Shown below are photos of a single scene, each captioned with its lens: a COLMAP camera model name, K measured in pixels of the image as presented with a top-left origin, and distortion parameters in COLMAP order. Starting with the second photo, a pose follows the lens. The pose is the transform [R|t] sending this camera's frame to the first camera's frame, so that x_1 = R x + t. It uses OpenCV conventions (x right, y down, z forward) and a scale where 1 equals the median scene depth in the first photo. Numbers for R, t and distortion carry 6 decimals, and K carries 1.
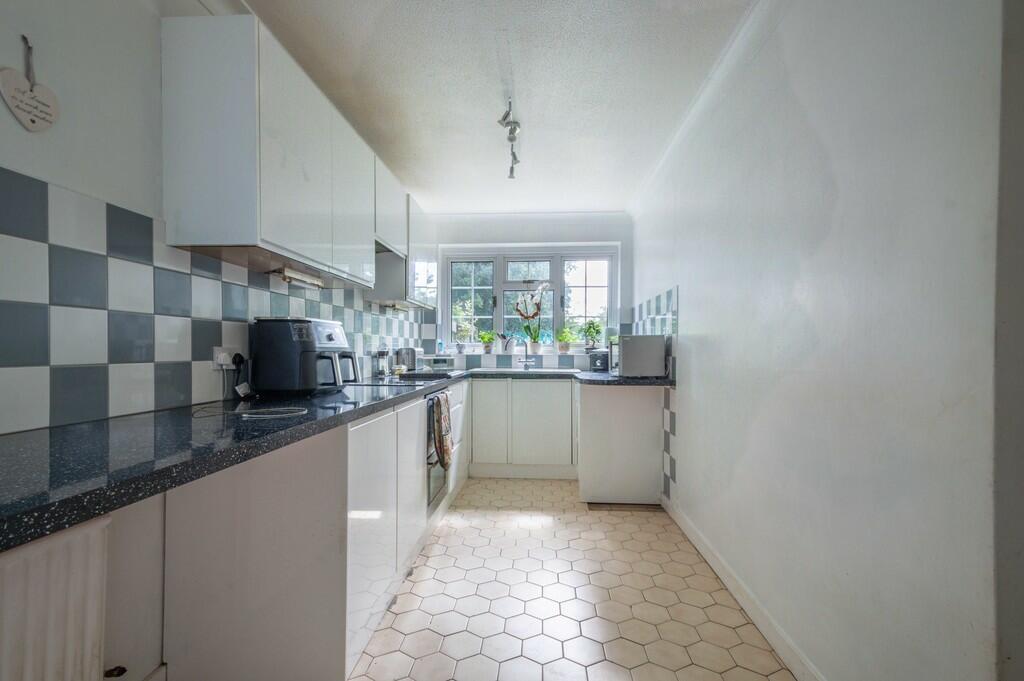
lens RADIAL K [[453.5, 0, 513.3], [0, 453.5, 354.7], [0, 0, 1]] dist [0.022486, 0.000233]
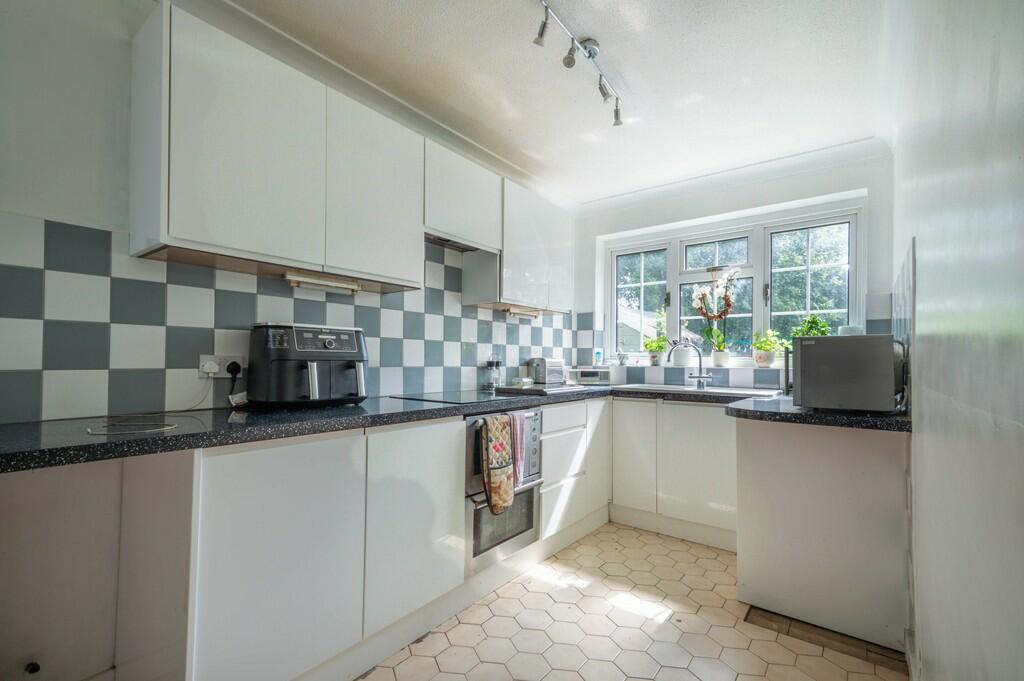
lens RADIAL K [[453.5, 0, 513.3], [0, 453.5, 354.7], [0, 0, 1]] dist [0.022486, 0.000233]
pose [[0.829839, -0.001375, -0.558002, 0.257993], [-0.012462, 0.999702, -0.020997, -0.002797], [0.557864, 0.024378, 0.829574, 0.298878]]
